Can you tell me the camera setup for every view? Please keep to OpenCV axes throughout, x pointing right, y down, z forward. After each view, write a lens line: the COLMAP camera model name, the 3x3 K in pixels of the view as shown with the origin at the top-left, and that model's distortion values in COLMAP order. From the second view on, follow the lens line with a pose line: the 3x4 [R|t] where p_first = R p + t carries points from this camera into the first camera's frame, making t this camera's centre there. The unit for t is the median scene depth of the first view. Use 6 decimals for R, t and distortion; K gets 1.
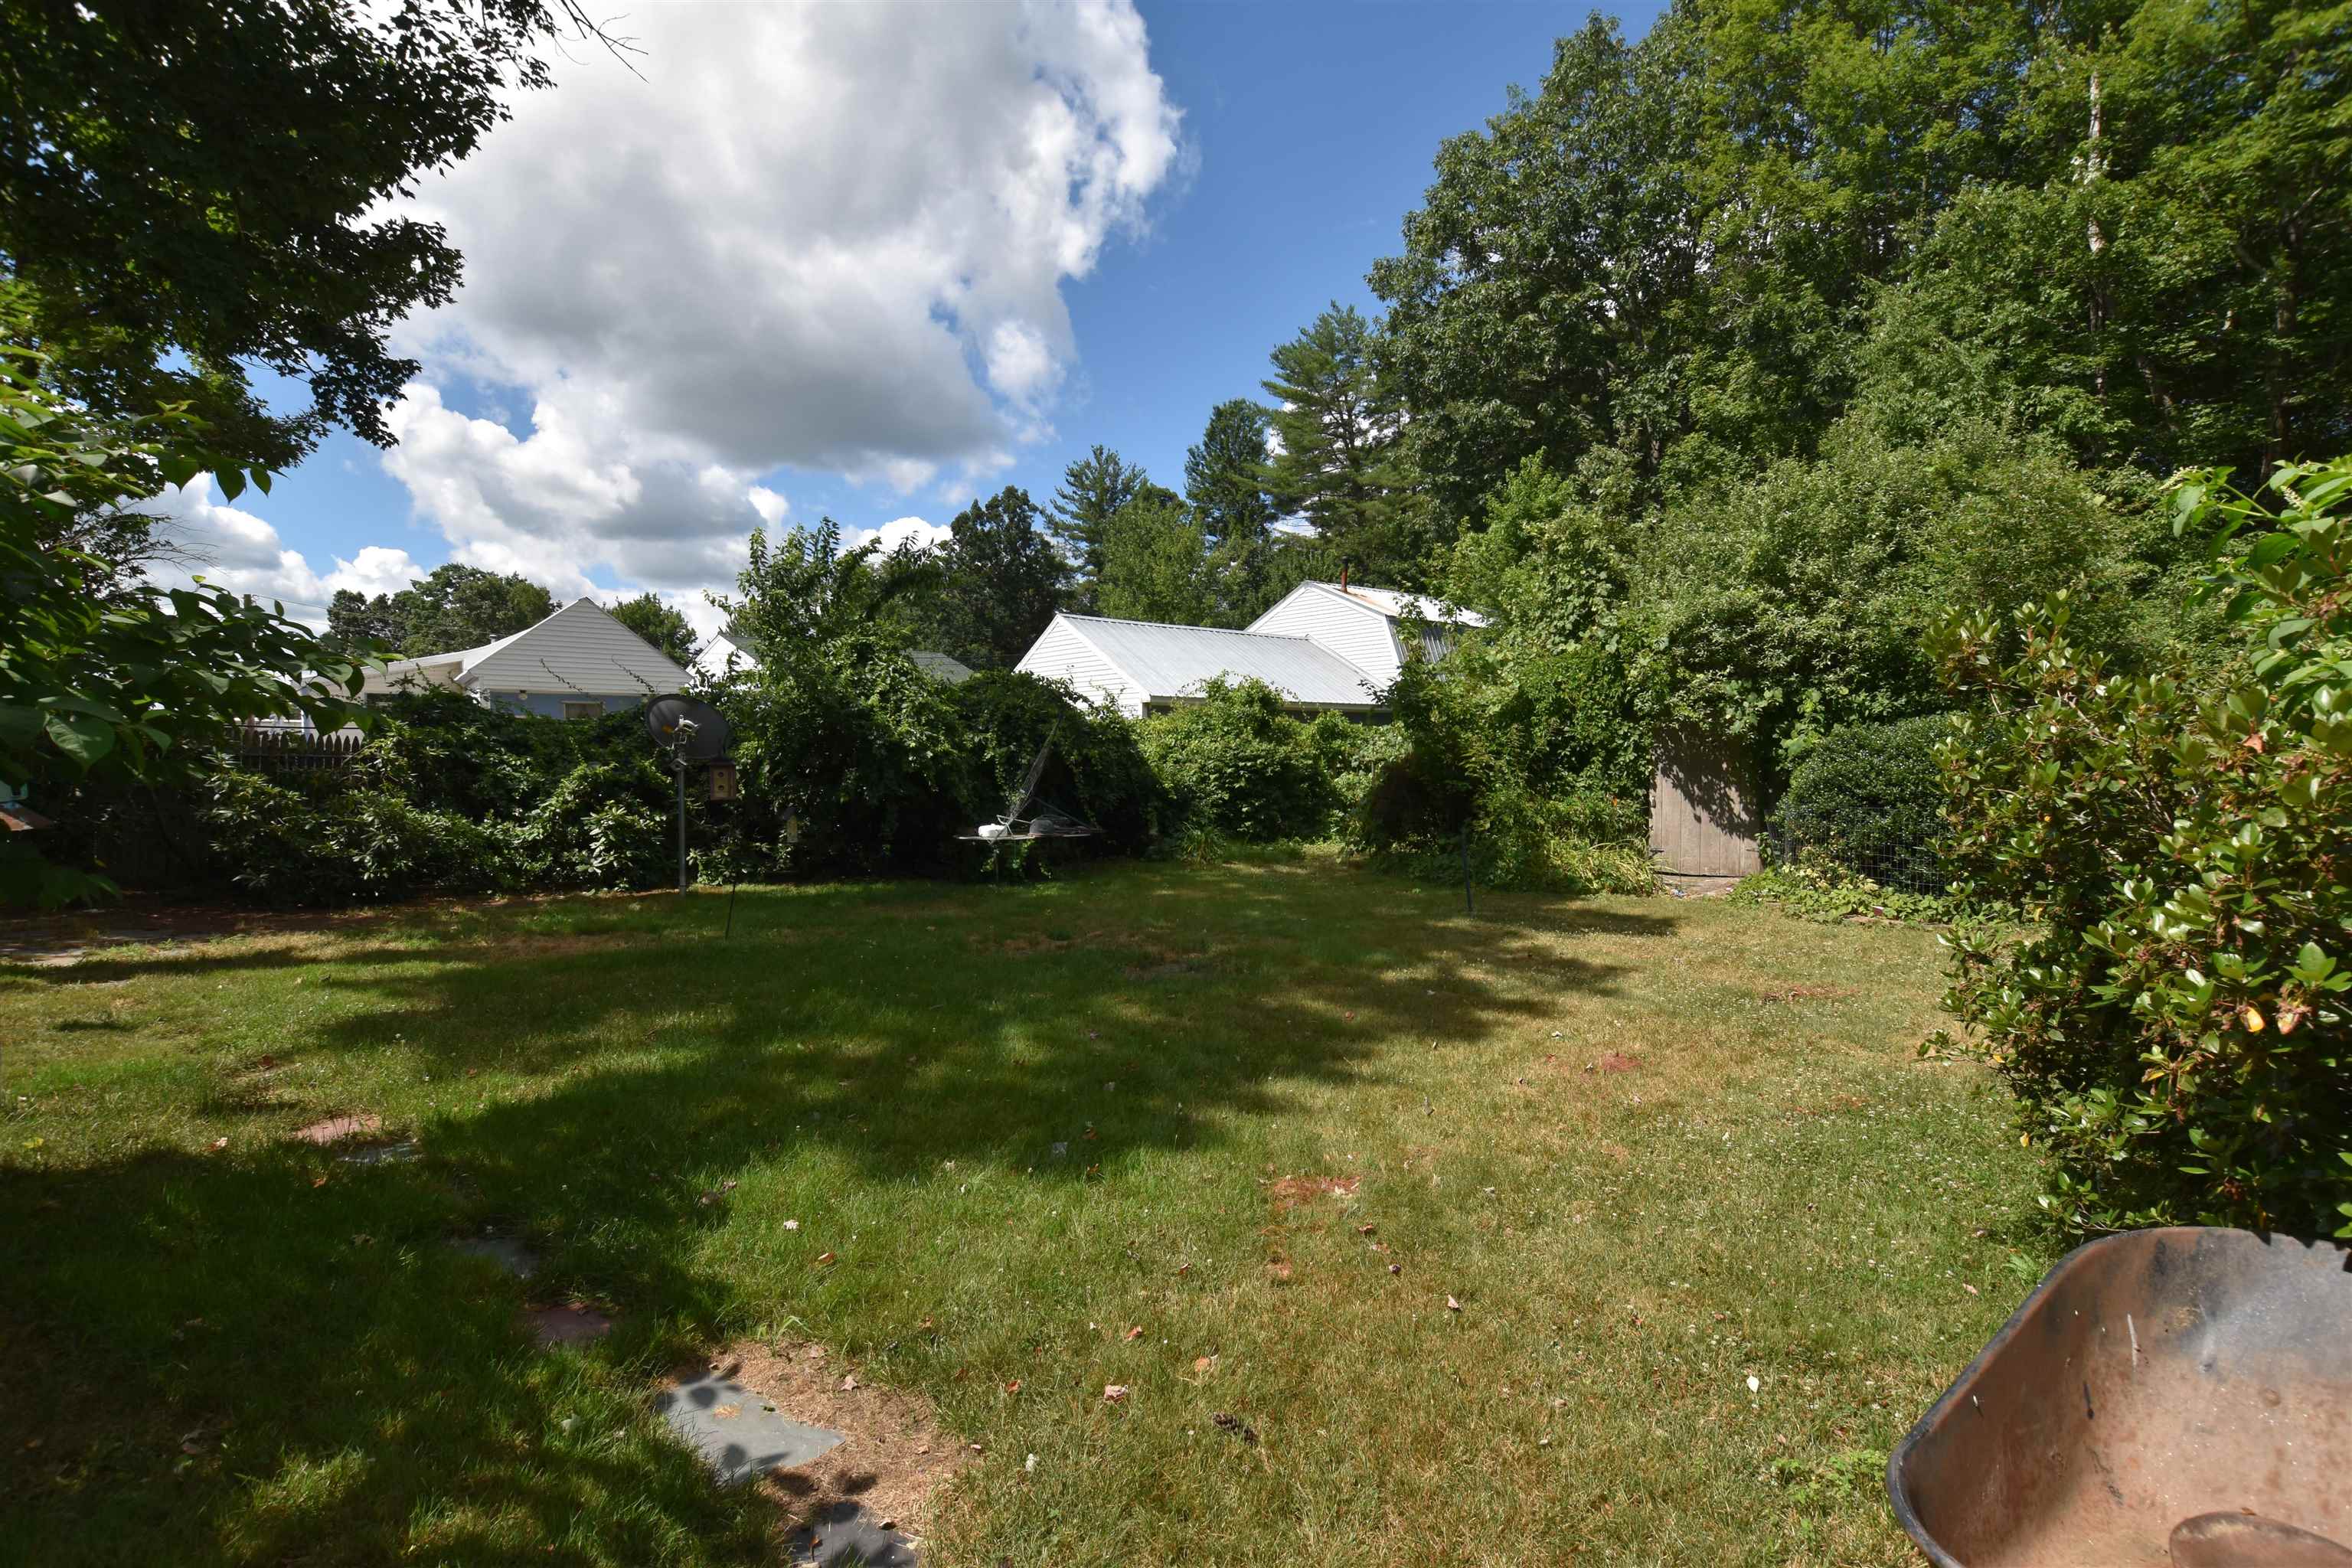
lens RADIAL K [[1029.0, 0, 1164.9], [0, 1029.0, 811.4], [0, 0, 1]] dist [-0.052738, 0.010666]
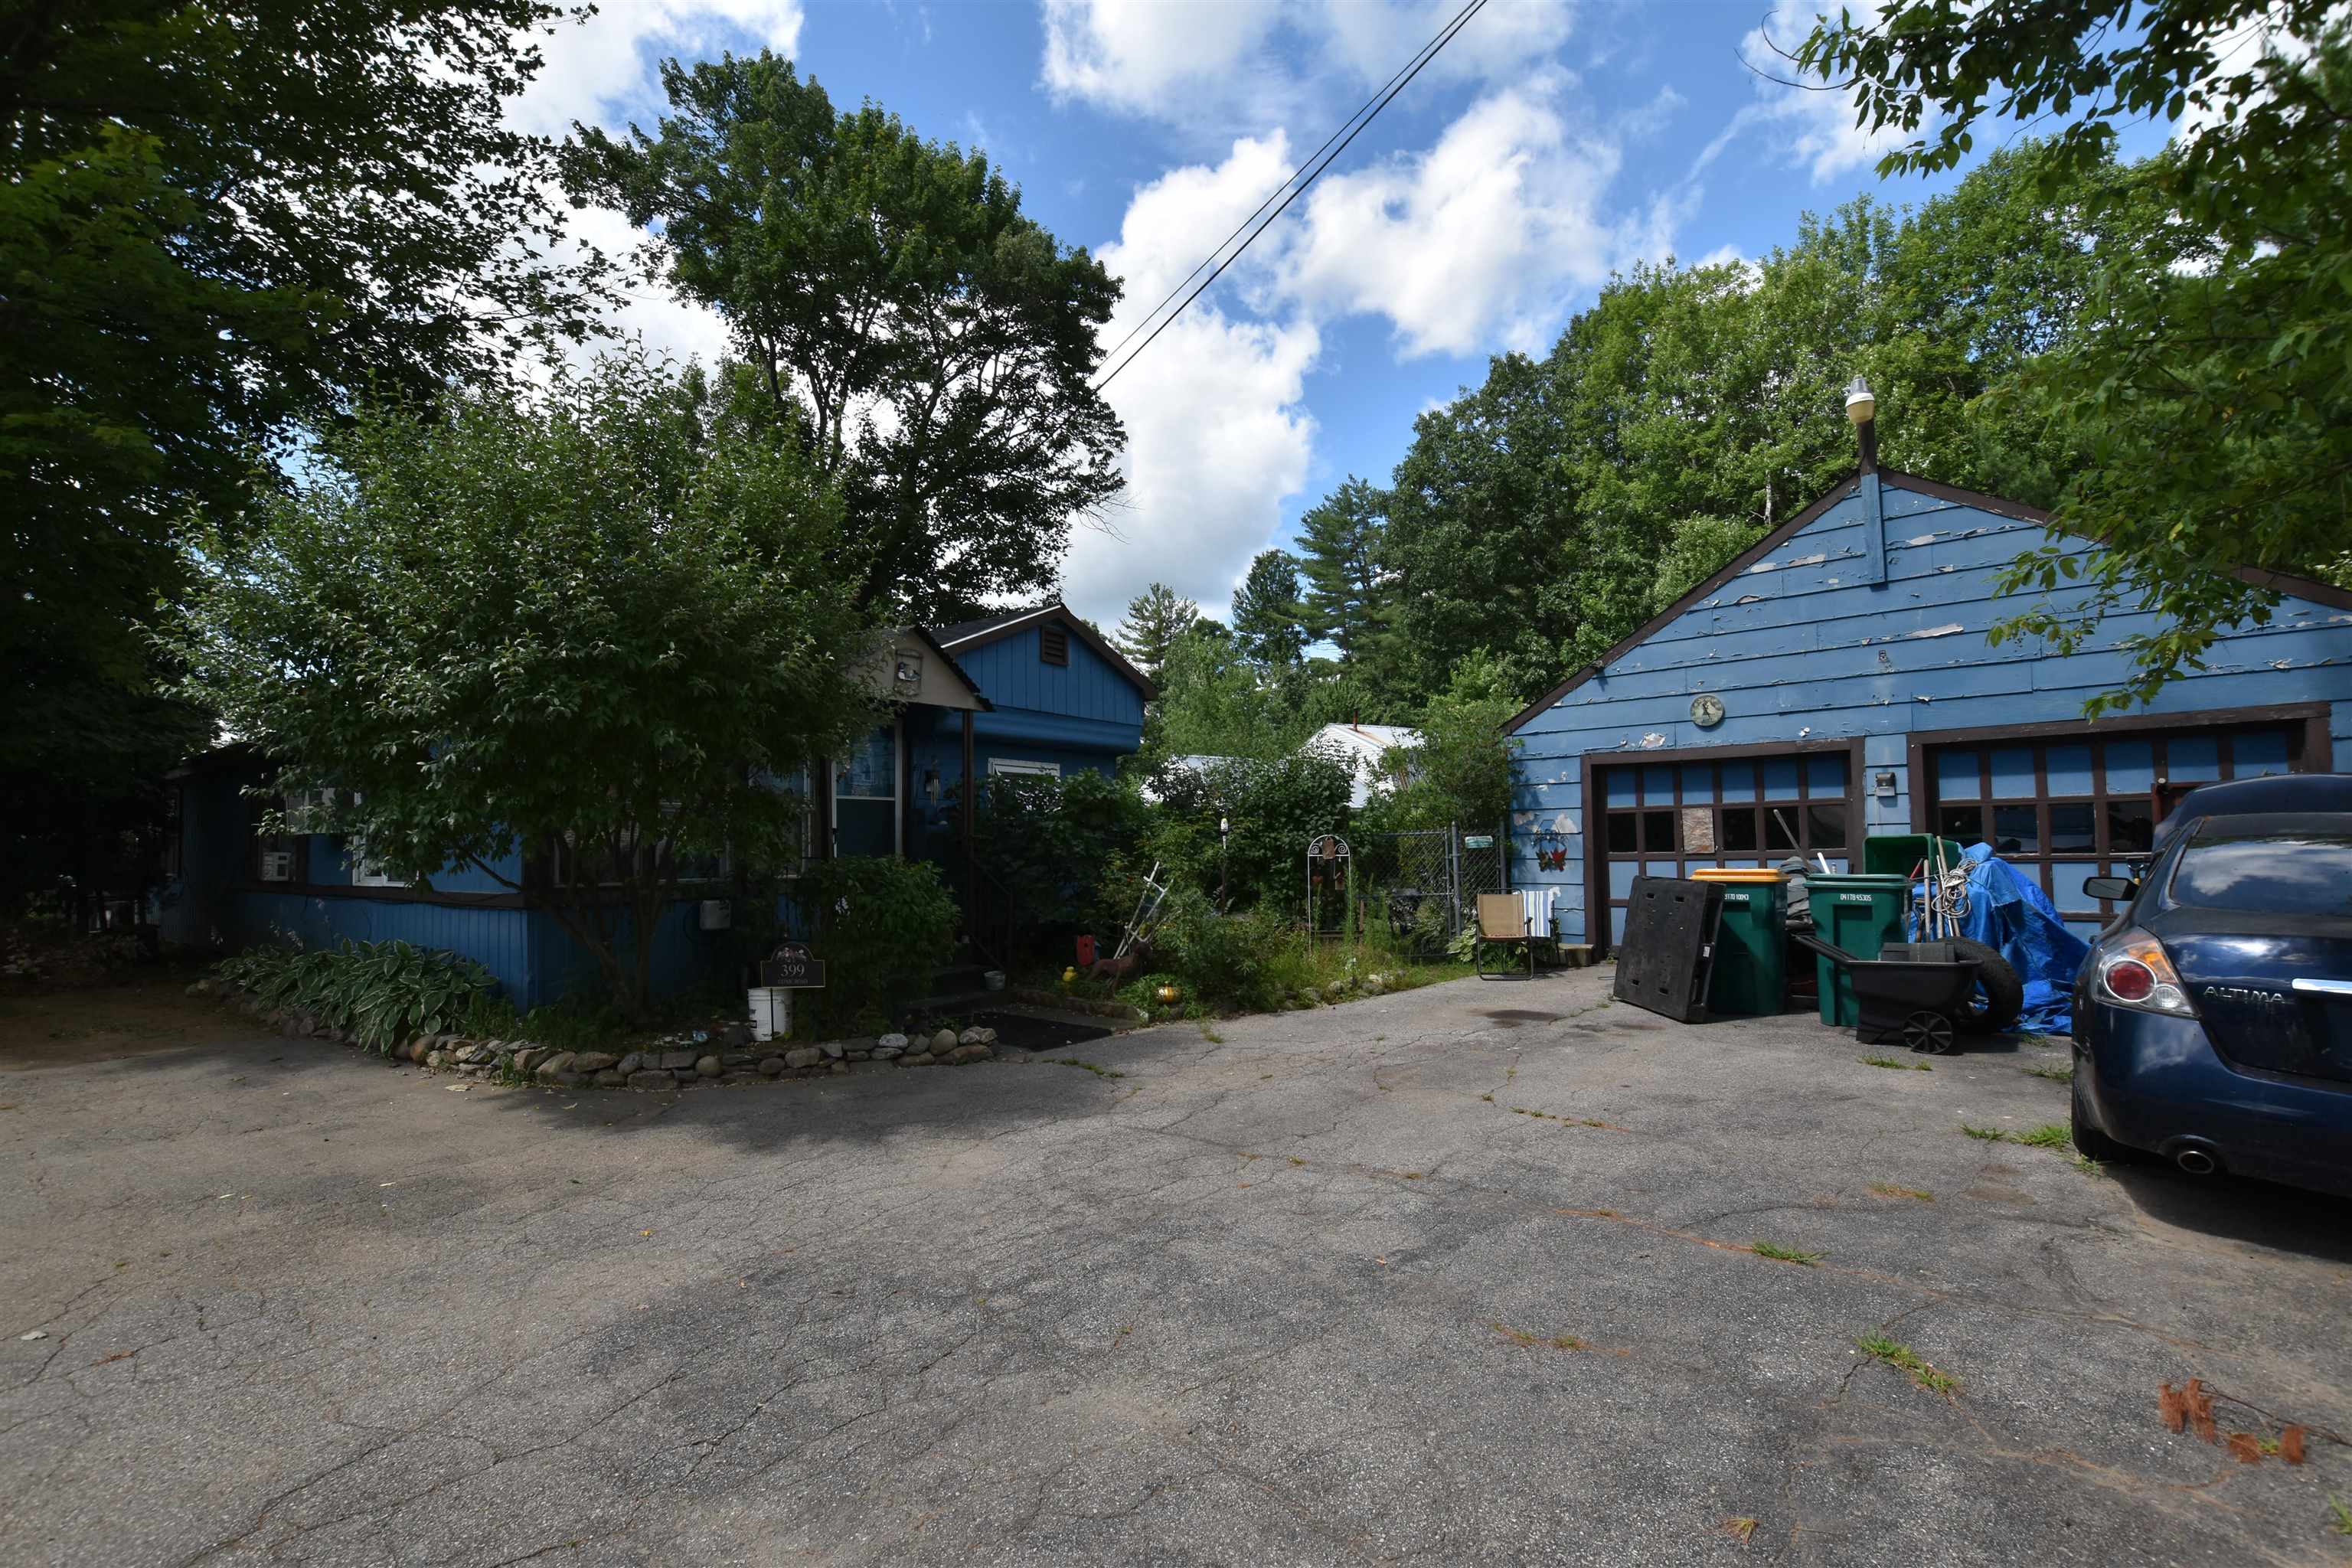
lens RADIAL K [[1029.0, 0, 1164.9], [0, 1029.0, 811.4], [0, 0, 1]] dist [-0.052738, 0.010666]
pose [[0.999267, -0.016475, -0.034551, -0.021232], [0.013404, 0.996092, -0.087298, 0.012048], [0.035854, 0.086771, 0.995583, -0.194495]]
